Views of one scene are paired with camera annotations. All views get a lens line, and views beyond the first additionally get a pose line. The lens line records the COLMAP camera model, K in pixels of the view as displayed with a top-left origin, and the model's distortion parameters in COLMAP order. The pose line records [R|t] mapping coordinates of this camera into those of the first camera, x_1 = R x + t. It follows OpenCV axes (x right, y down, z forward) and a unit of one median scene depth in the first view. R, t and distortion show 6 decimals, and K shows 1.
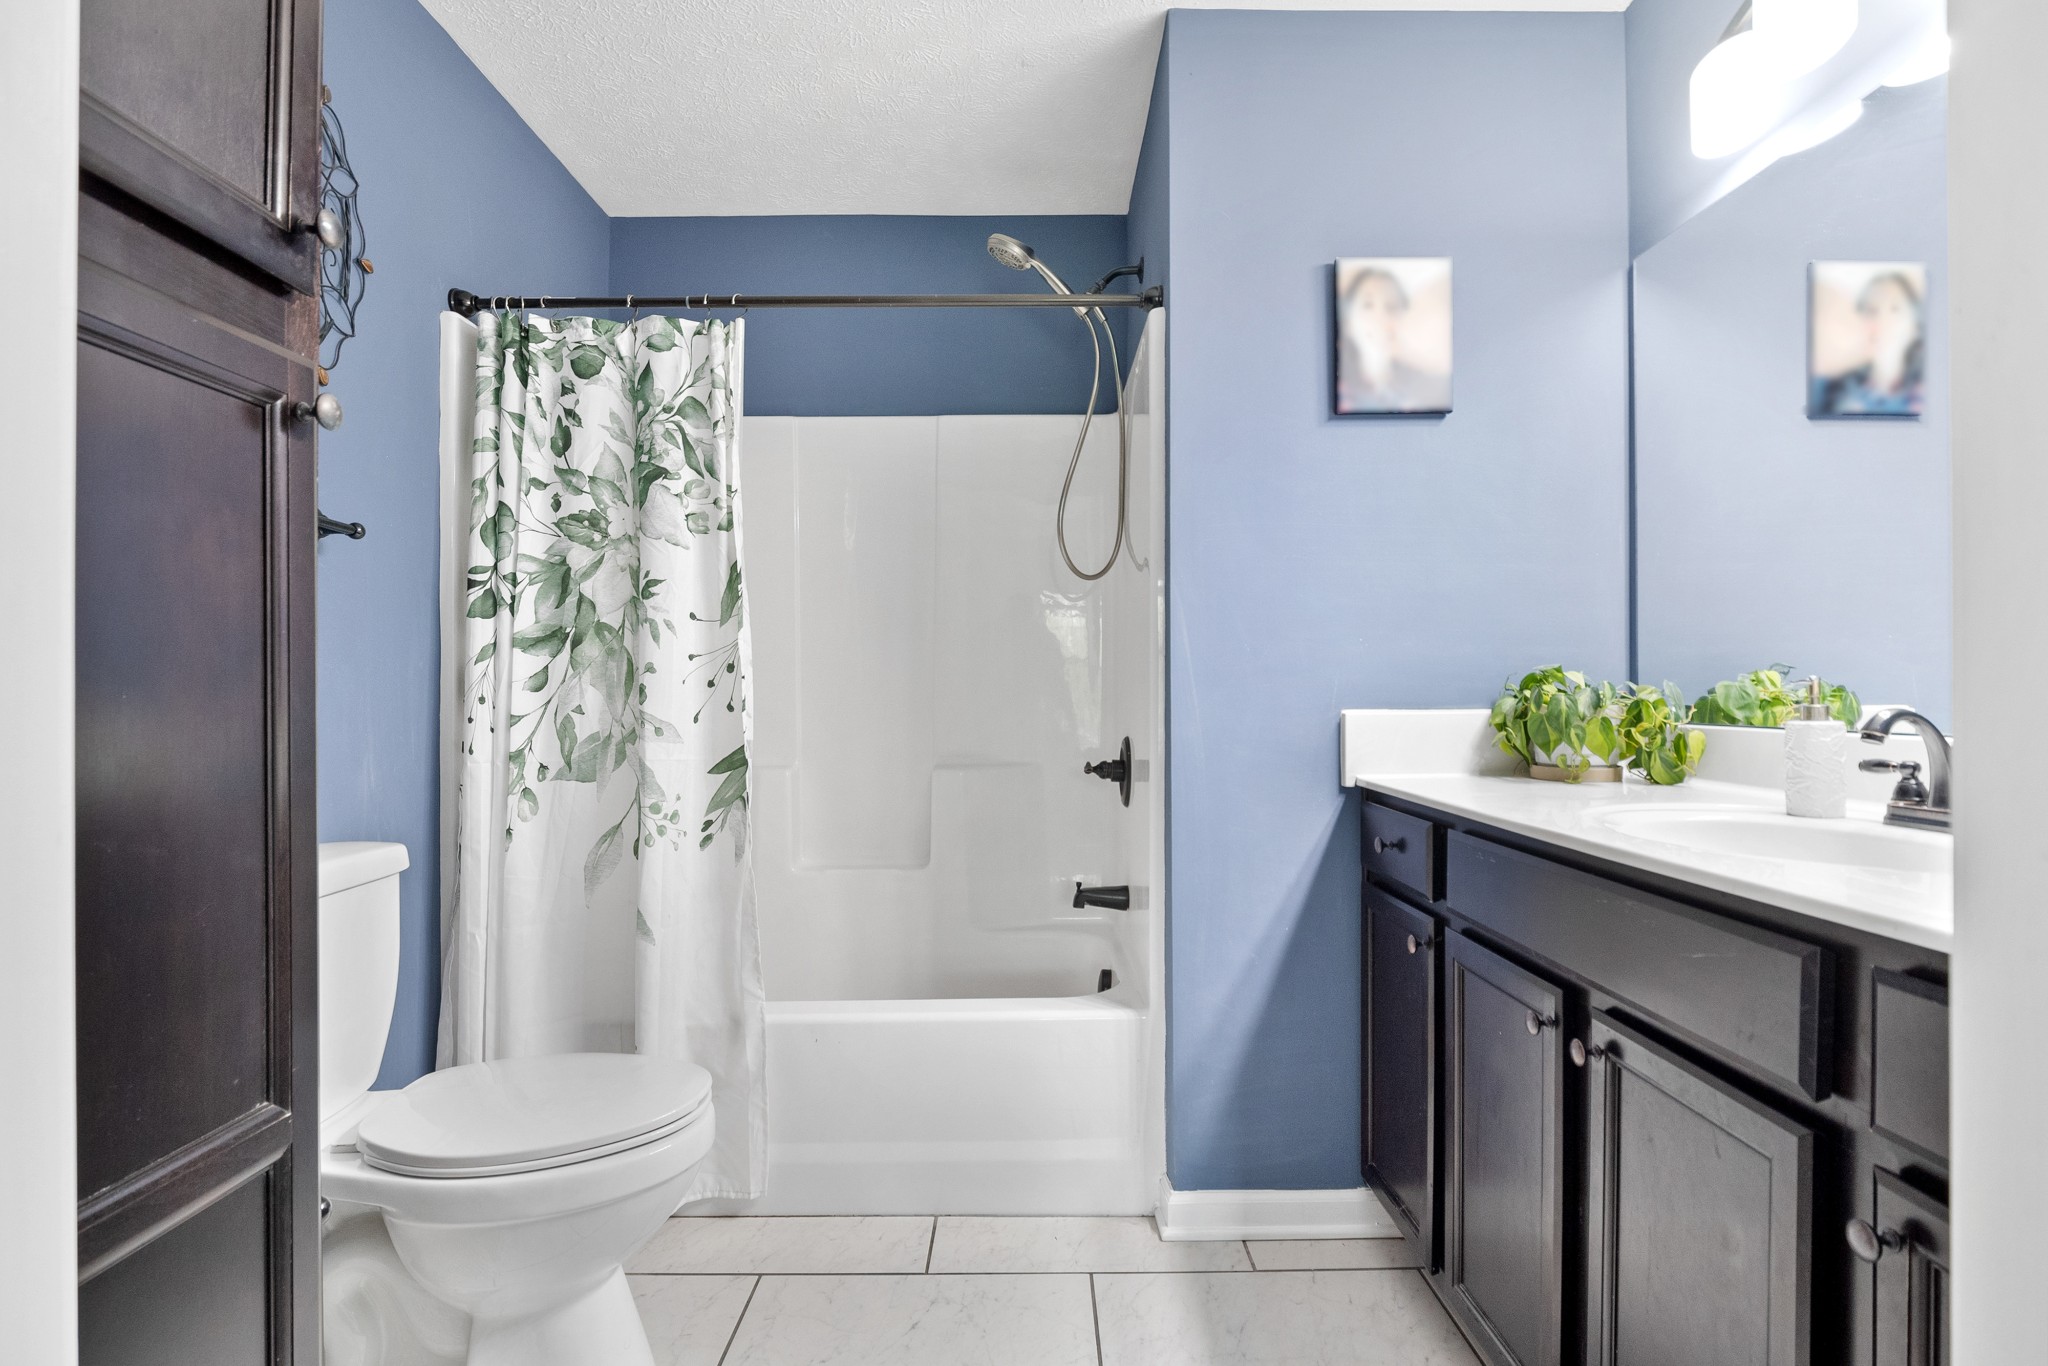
lens RADIAL K [[976.8, 0, 1022.3], [0, 976.8, 690.9], [0, 0, 1]] dist [-0.009408, -0.000370]
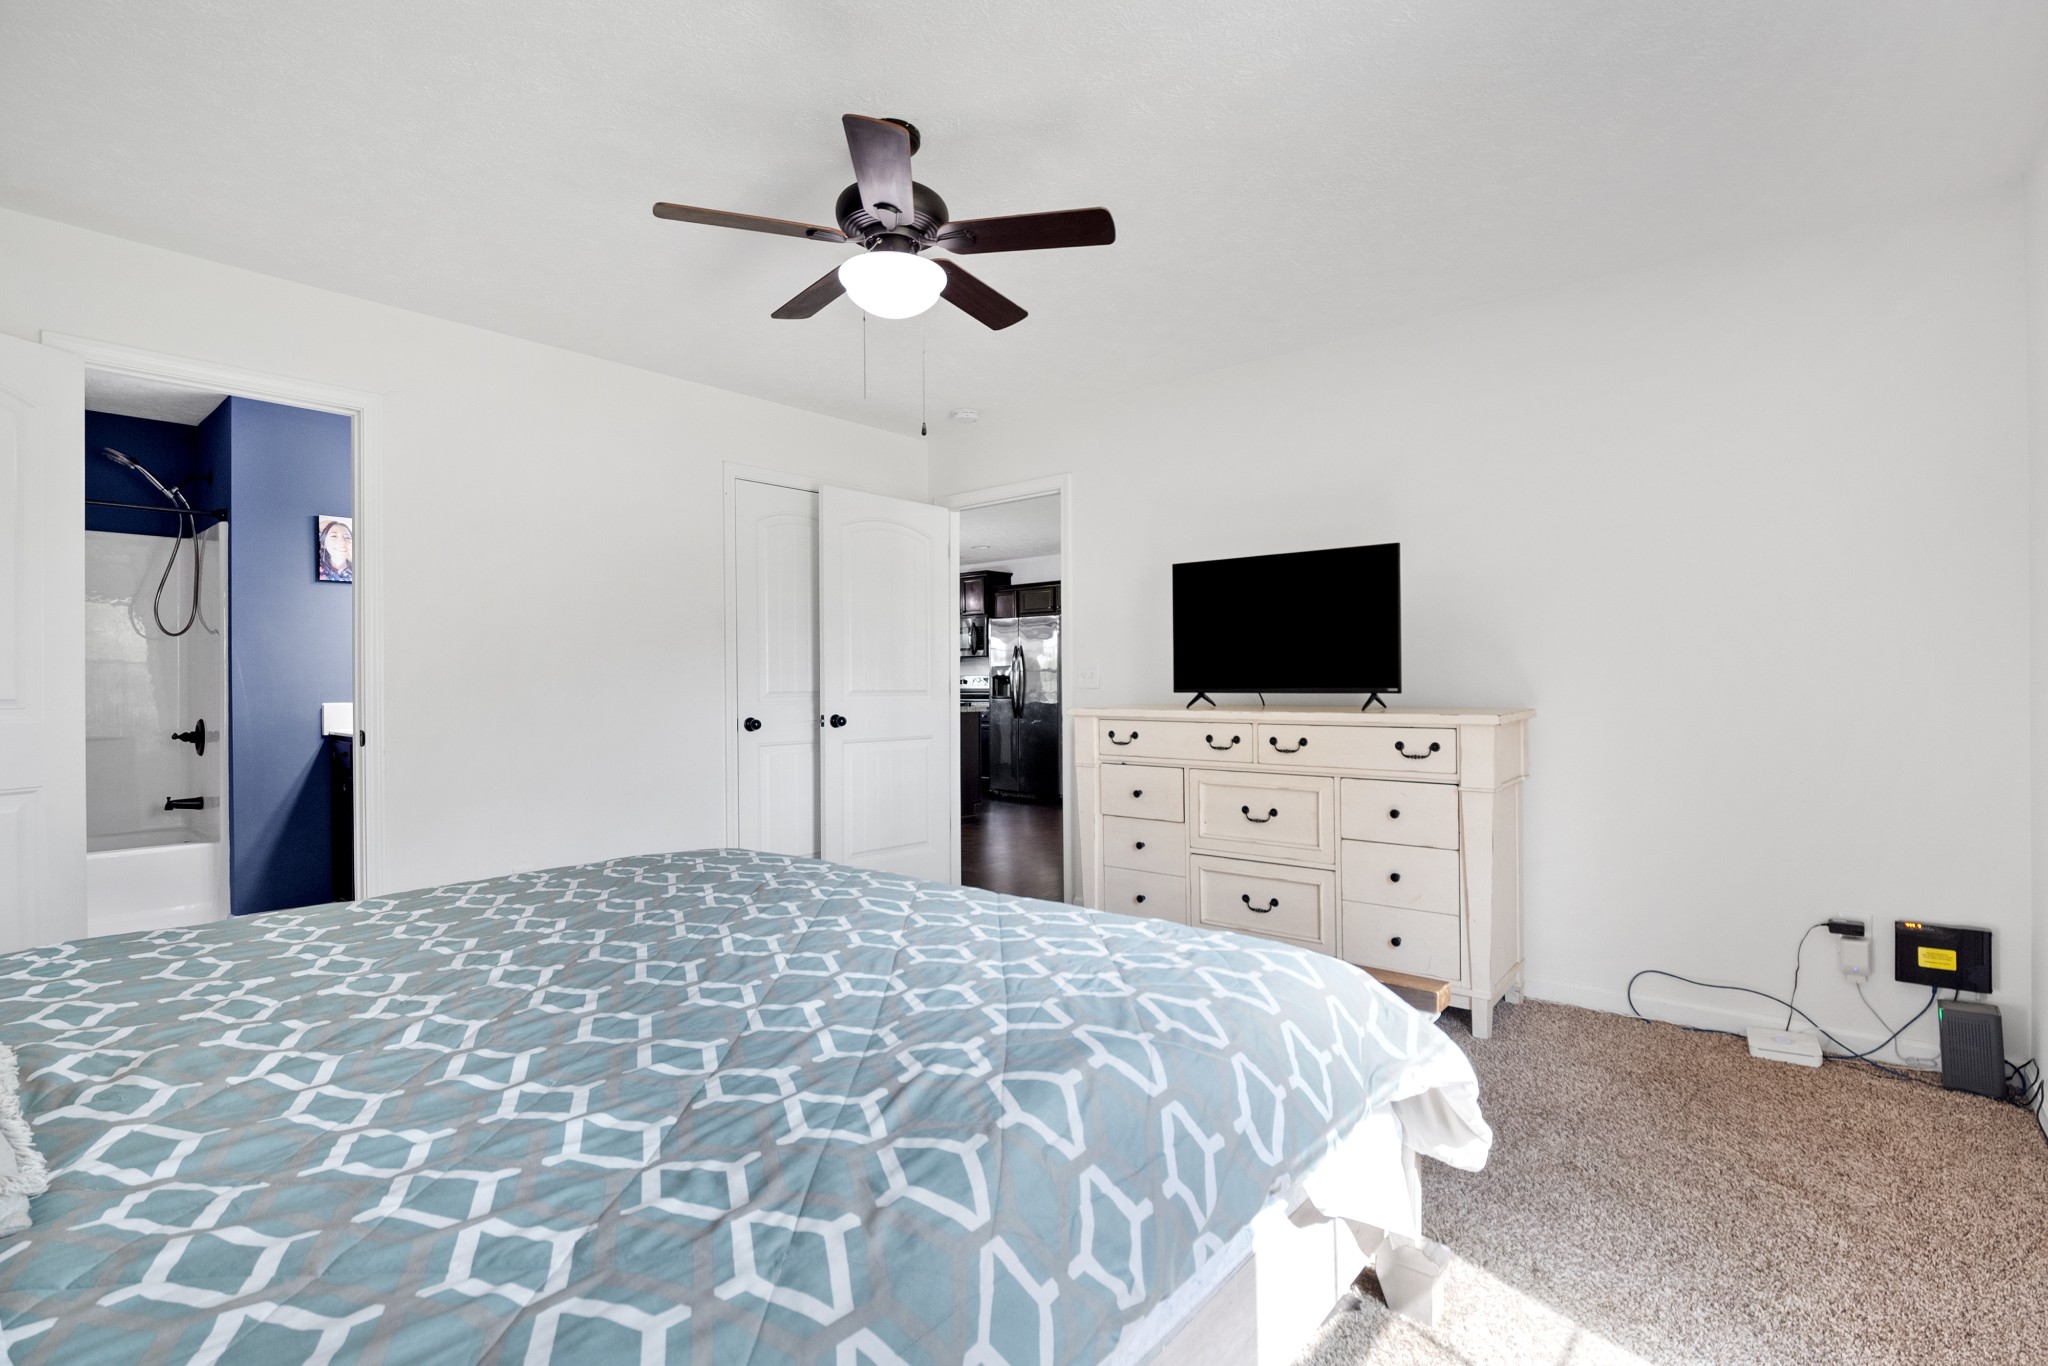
lens RADIAL K [[976.8, 0, 1017.6], [0, 976.8, 690.8], [0, 0, 1]] dist [-0.009408, -0.000370]
pose [[0.654014, -0.007151, 0.756449, -0.290646], [0.002094, 0.999969, 0.007642, -0.020833], [-0.756480, -0.003414, 0.654008, -1.490012]]
